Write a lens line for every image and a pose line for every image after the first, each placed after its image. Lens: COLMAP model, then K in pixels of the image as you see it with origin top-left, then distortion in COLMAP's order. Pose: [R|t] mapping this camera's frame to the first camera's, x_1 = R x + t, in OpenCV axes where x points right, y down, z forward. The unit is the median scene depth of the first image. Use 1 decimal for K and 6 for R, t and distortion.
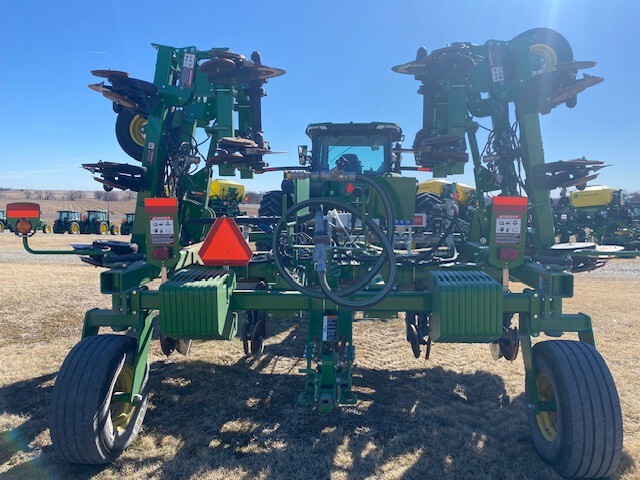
lens RADIAL K [[491.6, 0, 318.7], [0, 491.6, 224.0], [0, 0, 1]] dist [0.009371, 0.000452]
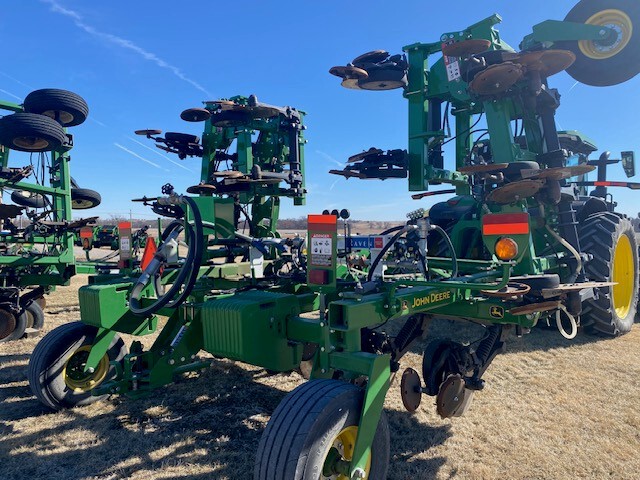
lens RADIAL K [[478.4, 0, 321.1], [0, 478.4, 233.6], [0, 0, 1]] dist [0.001613, -0.003597]
pose [[0.809918, -0.001213, -0.586541, 0.897173], [-0.023058, 0.999159, -0.033906, 0.010107], [0.586089, 0.040986, 0.809209, 0.291501]]
